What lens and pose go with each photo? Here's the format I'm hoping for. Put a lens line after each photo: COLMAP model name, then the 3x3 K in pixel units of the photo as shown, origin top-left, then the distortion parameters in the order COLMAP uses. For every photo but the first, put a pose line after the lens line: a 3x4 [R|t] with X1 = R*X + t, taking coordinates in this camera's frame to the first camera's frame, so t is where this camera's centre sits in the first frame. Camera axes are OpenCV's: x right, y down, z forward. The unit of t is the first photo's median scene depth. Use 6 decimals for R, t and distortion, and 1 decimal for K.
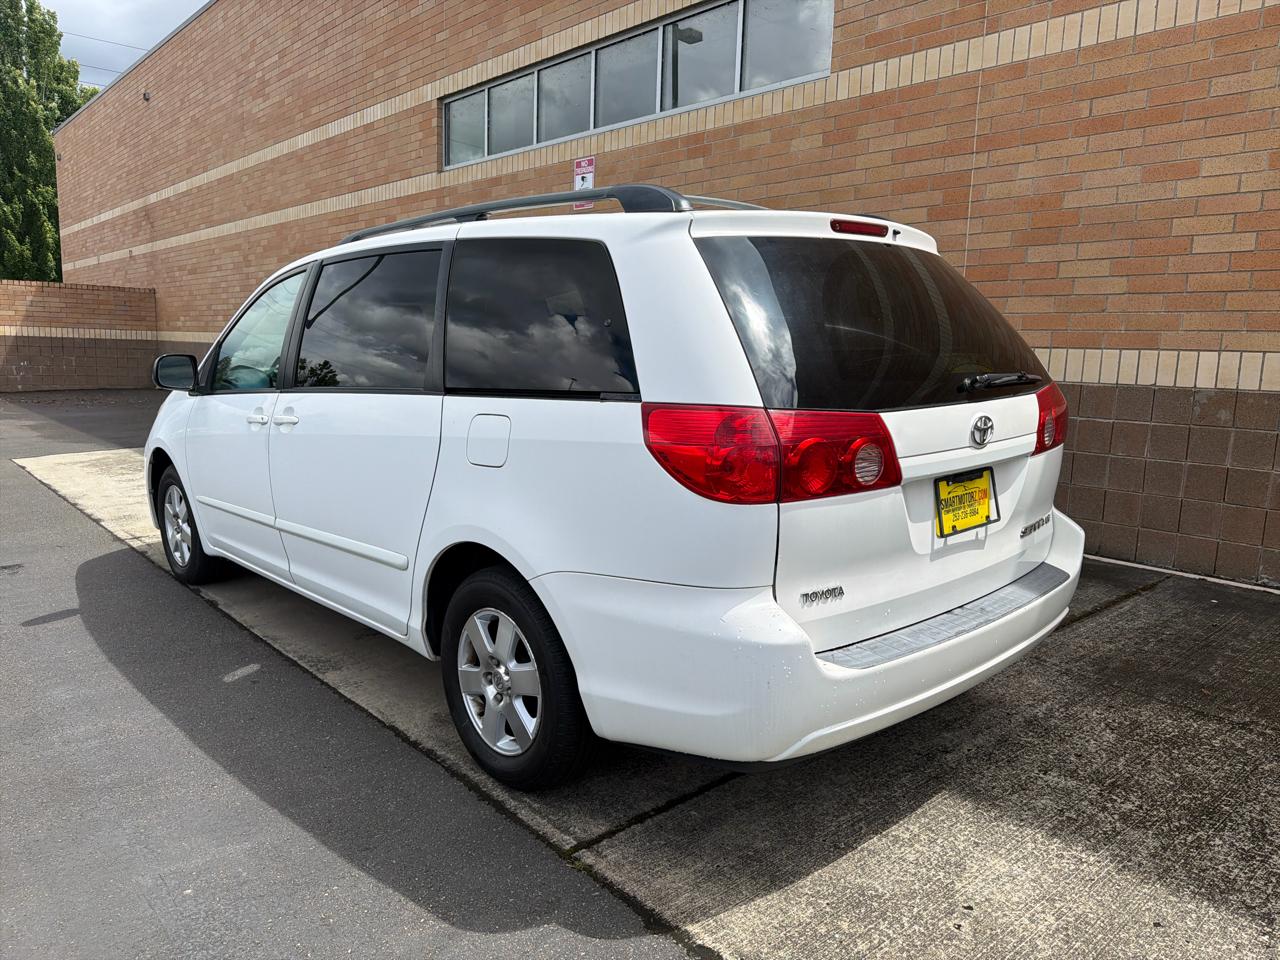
lens RADIAL K [[905.9, 0, 641.1], [0, 905.9, 484.3], [0, 0, 1]] dist [0.016257, -0.021963]
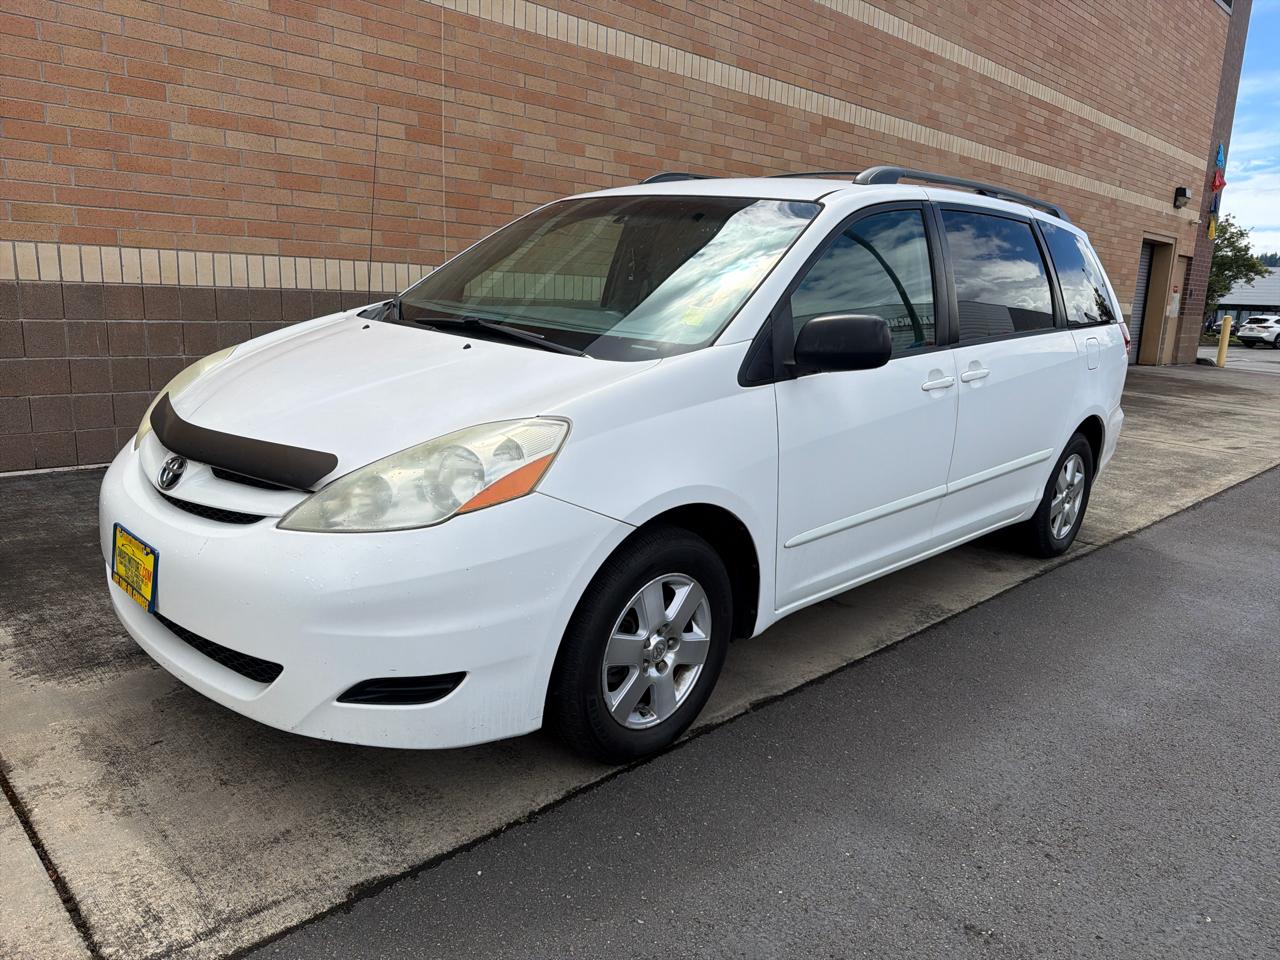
lens RADIAL K [[905.9, 0, 641.1], [0, 905.9, 484.3], [0, 0, 1]] dist [0.016257, -0.021963]
pose [[-0.050246, -0.236653, 0.970294, -0.623624], [0.106716, 0.964687, 0.240811, -0.106711], [-0.993019, 0.115645, -0.023218, 0.644146]]
